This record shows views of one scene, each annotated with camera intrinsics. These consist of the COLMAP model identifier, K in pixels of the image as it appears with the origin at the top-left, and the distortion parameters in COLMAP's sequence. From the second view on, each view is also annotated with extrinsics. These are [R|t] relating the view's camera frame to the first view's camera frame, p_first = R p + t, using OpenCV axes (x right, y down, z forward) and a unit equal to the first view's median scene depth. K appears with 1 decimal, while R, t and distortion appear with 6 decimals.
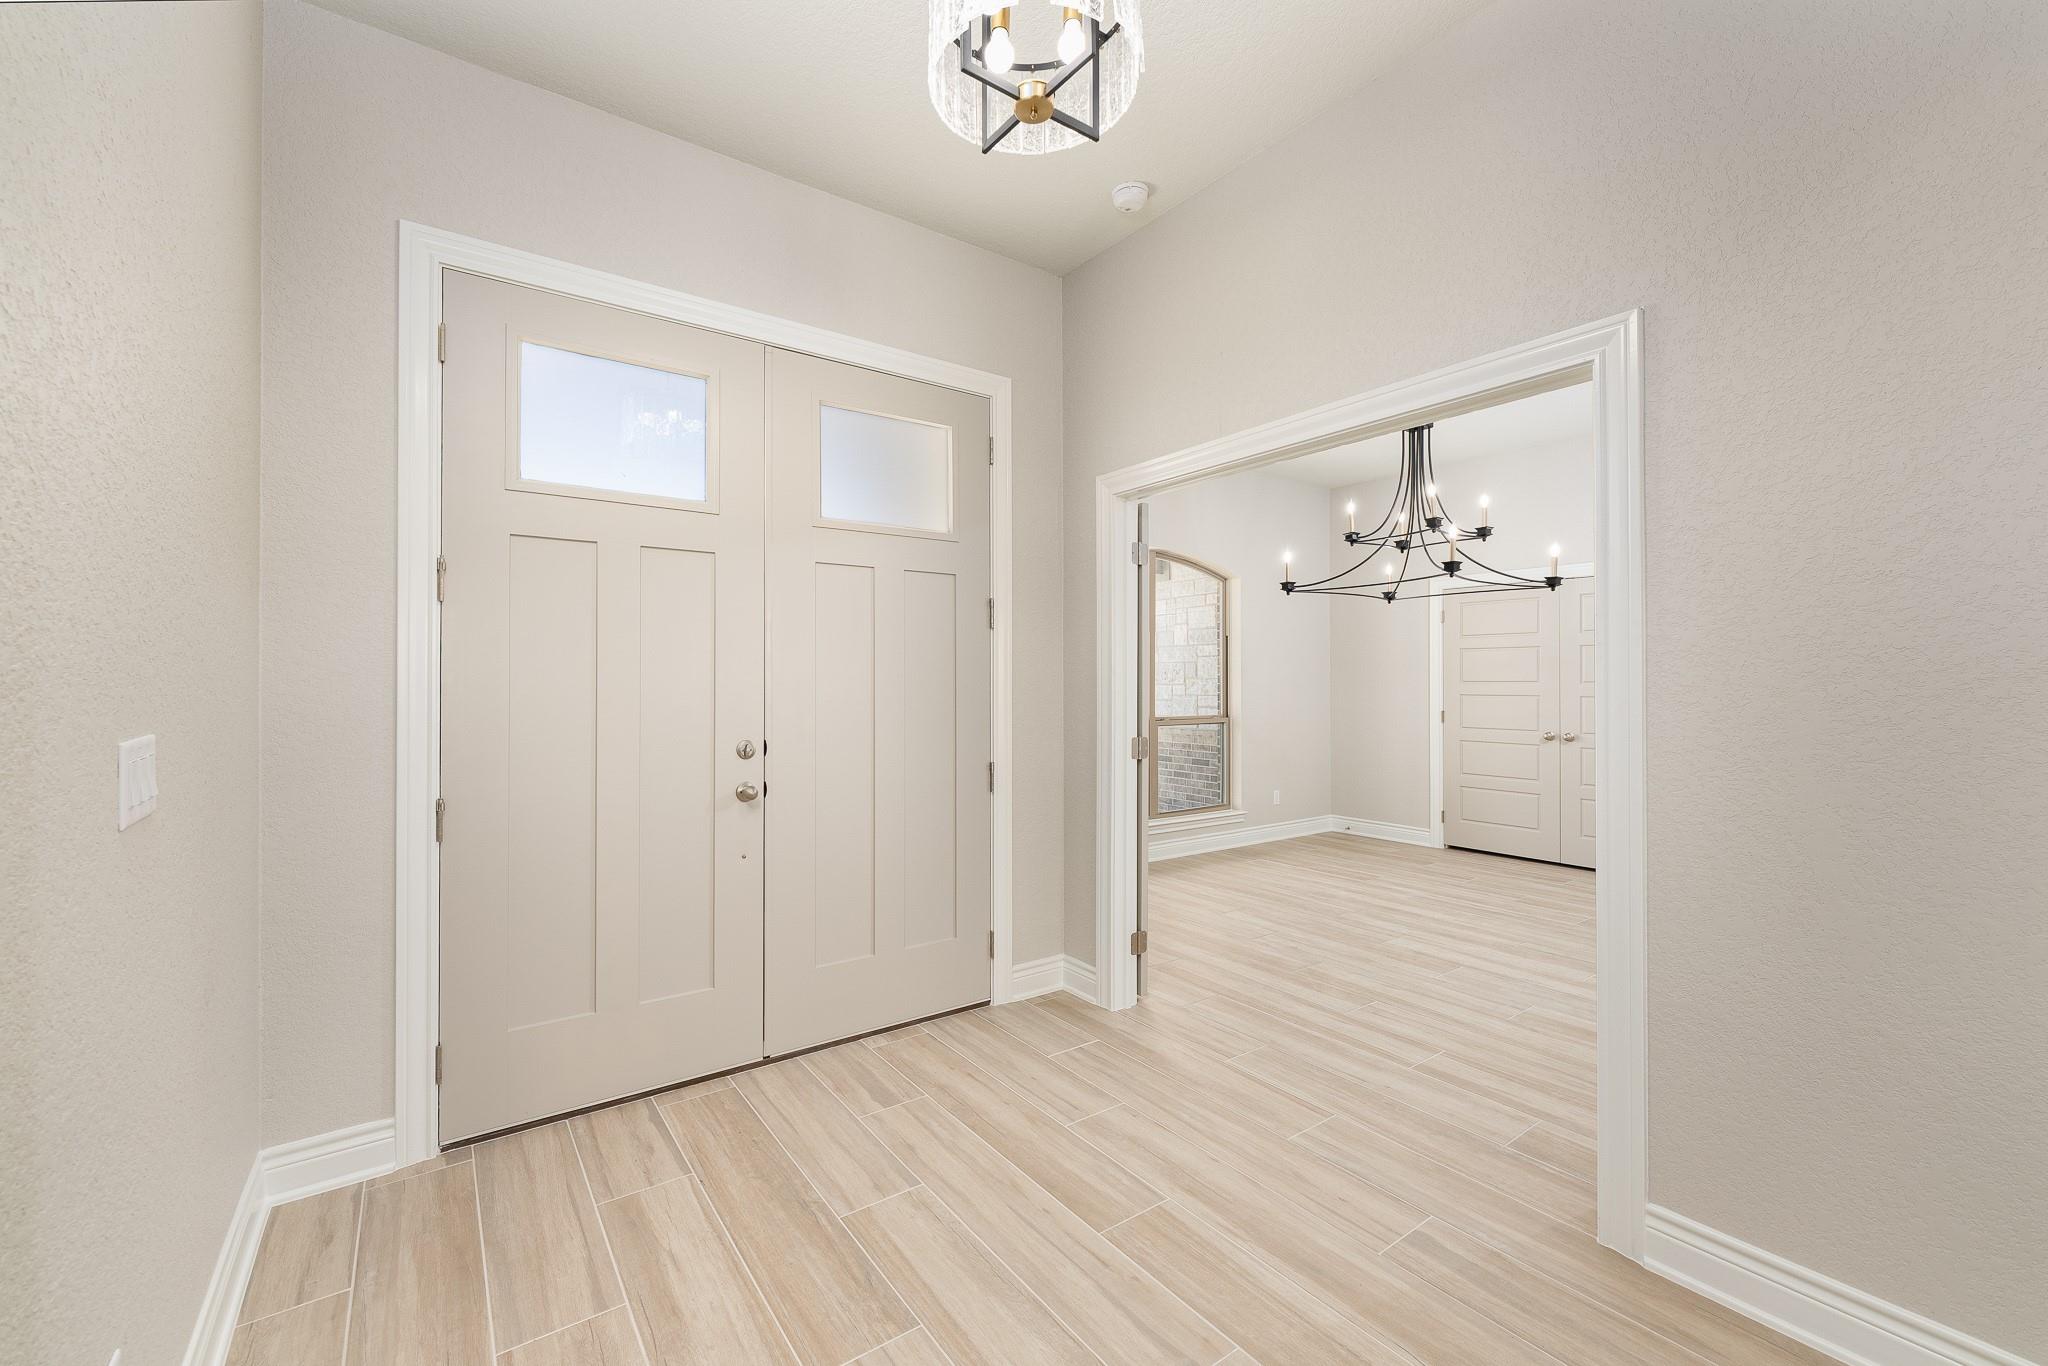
lens RADIAL K [[827.7, 0, 1014.6], [0, 827.7, 682.1], [0, 0, 1]] dist [-0.000510, -0.000414]
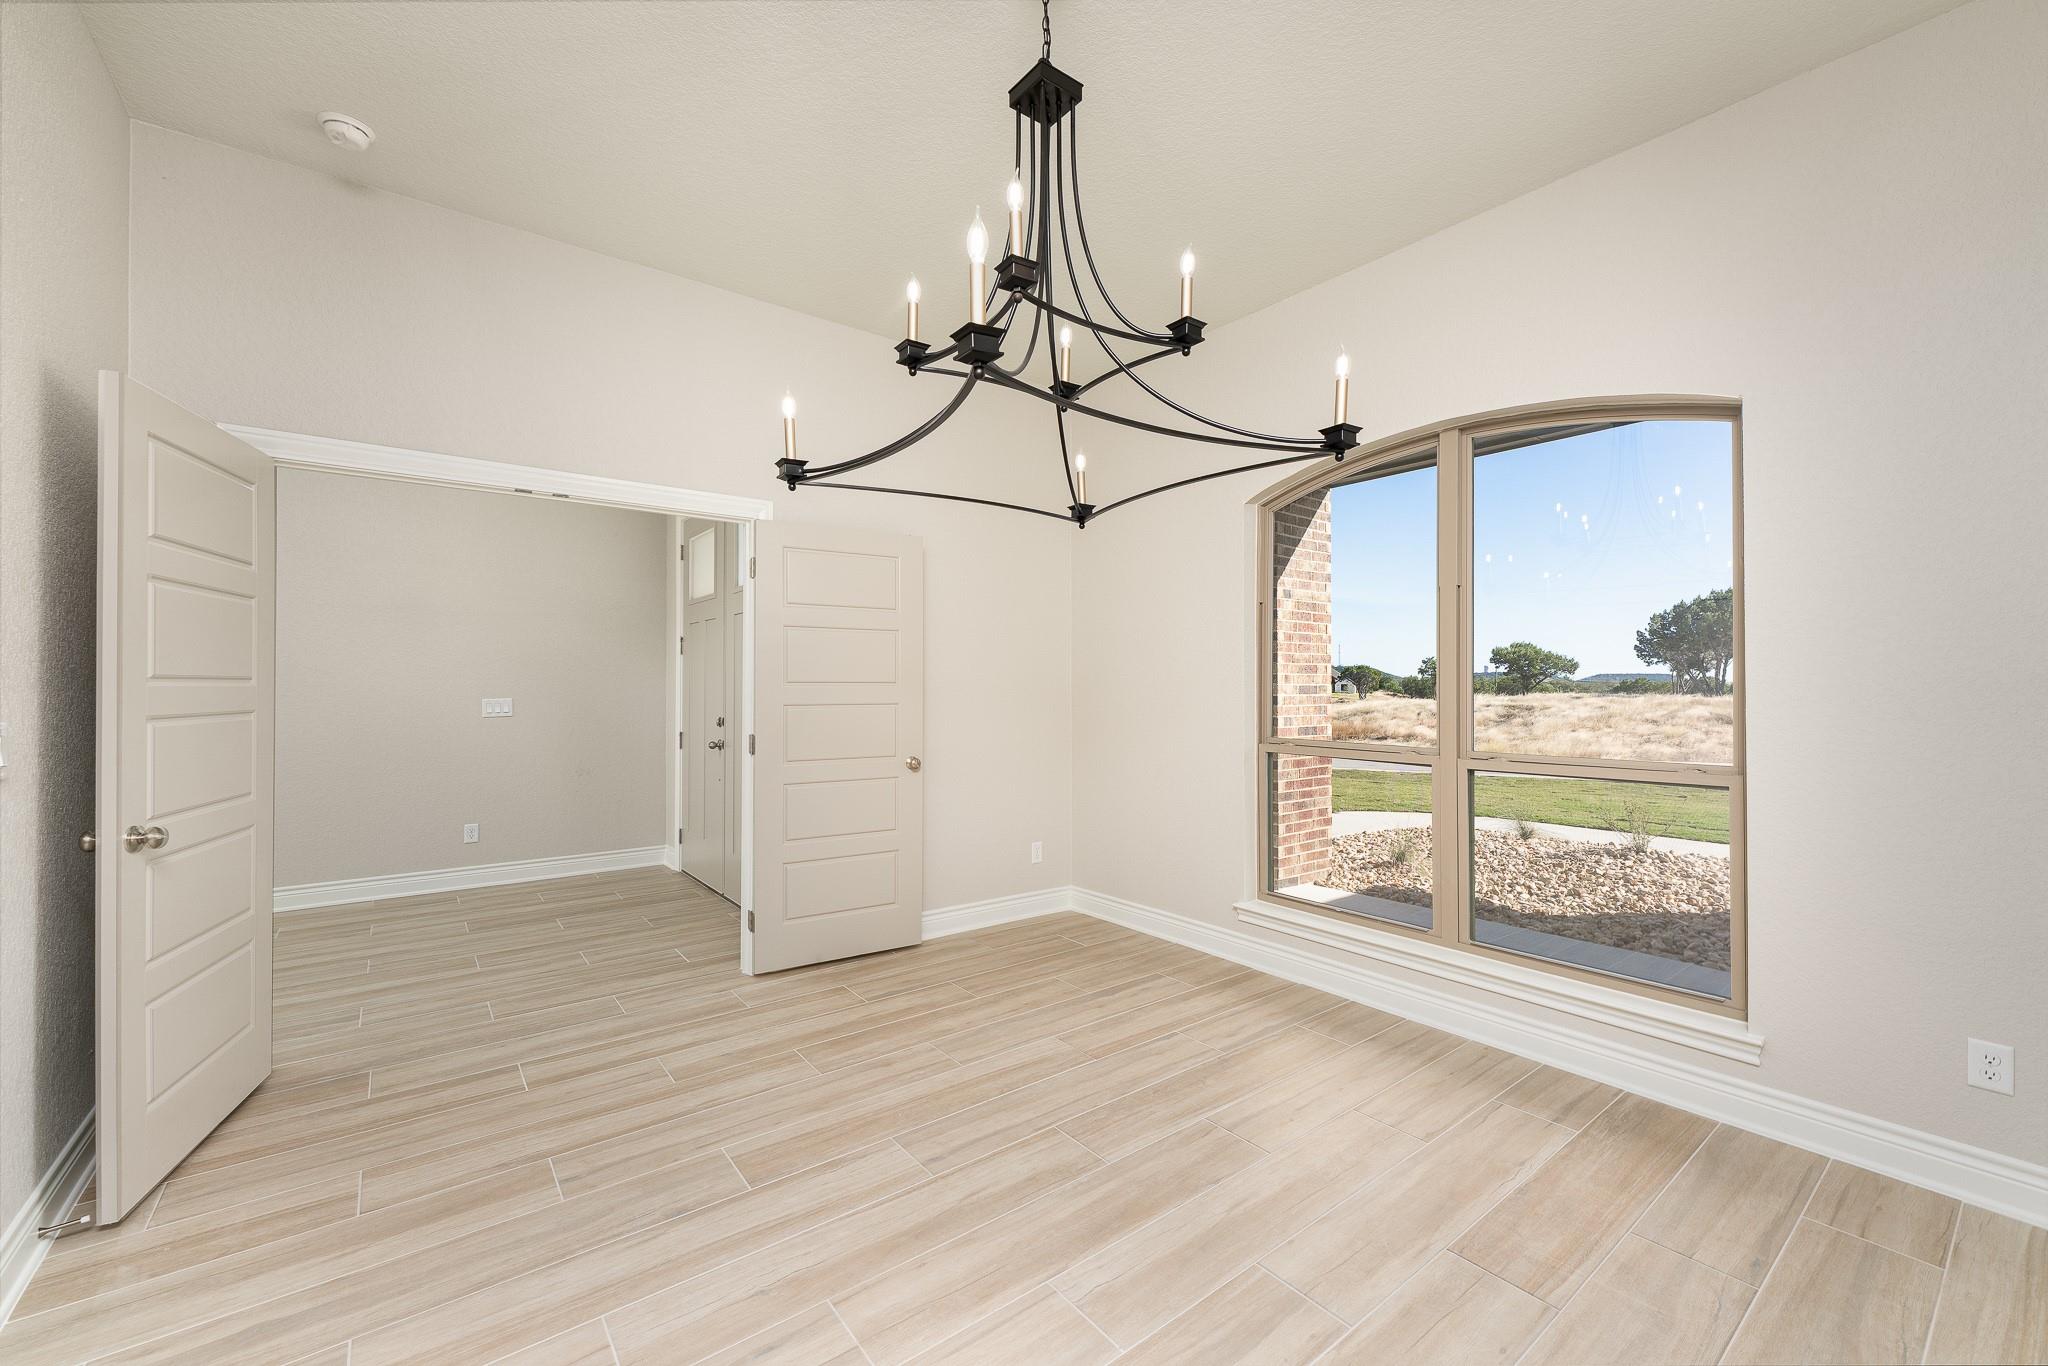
lens RADIAL K [[827.7, 0, 1014.7], [0, 827.7, 681.5], [0, 0, 1]] dist [-0.000510, -0.000414]
pose [[0.023470, -0.000775, -0.999724, 1.490533], [0.003033, 0.999995, -0.000704, -0.003101], [0.999720, -0.003016, 0.023472, 1.565465]]
